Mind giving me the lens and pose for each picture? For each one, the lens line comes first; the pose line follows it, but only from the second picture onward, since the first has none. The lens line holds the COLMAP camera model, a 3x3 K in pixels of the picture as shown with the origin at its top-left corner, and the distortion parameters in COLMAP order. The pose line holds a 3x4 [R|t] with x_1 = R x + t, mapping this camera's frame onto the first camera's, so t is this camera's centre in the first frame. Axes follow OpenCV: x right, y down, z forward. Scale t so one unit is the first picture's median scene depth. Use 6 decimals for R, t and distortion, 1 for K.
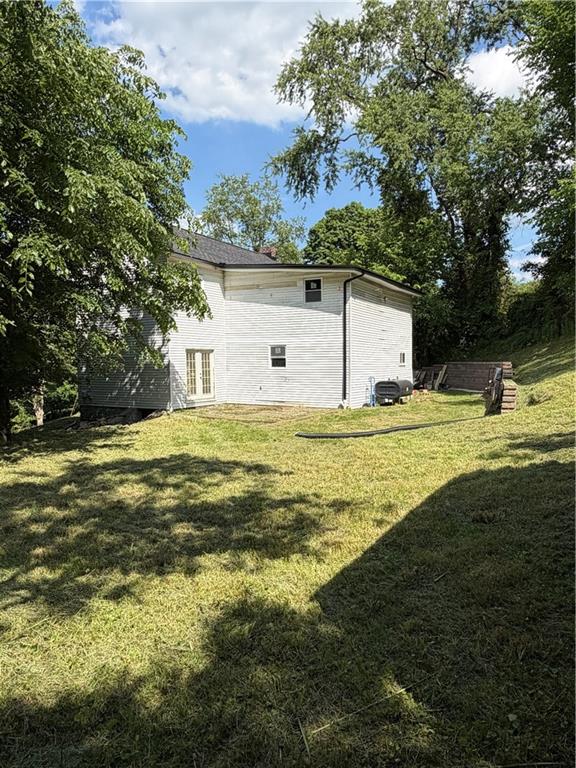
lens RADIAL K [[409.3, 0, 288.0], [0, 409.3, 384.0], [0, 0, 1]] dist [0.011165, 0.001149]
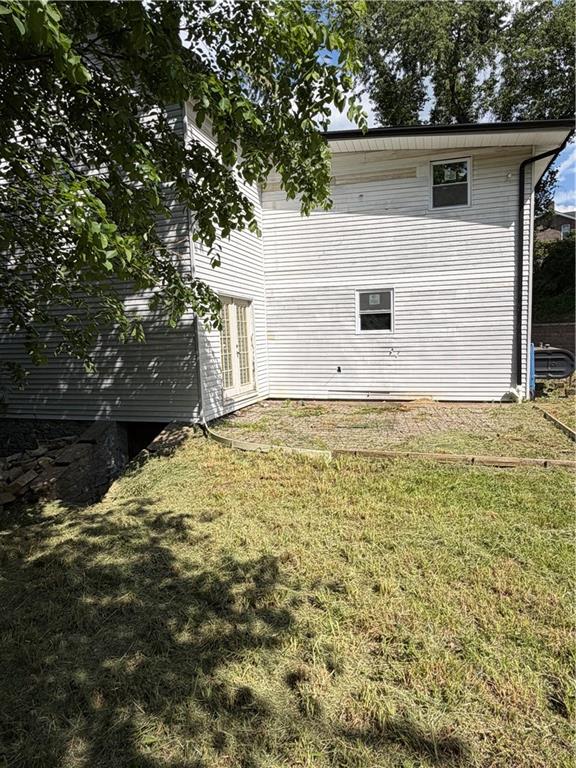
lens RADIAL K [[409.3, 0, 288.0], [0, 409.3, 384.0], [0, 0, 1]] dist [0.011165, 0.001149]
pose [[0.980886, -0.042245, 0.189945, -0.251140], [0.029856, 0.997264, 0.067618, -0.009301], [-0.192282, -0.060655, 0.979464, 0.478679]]
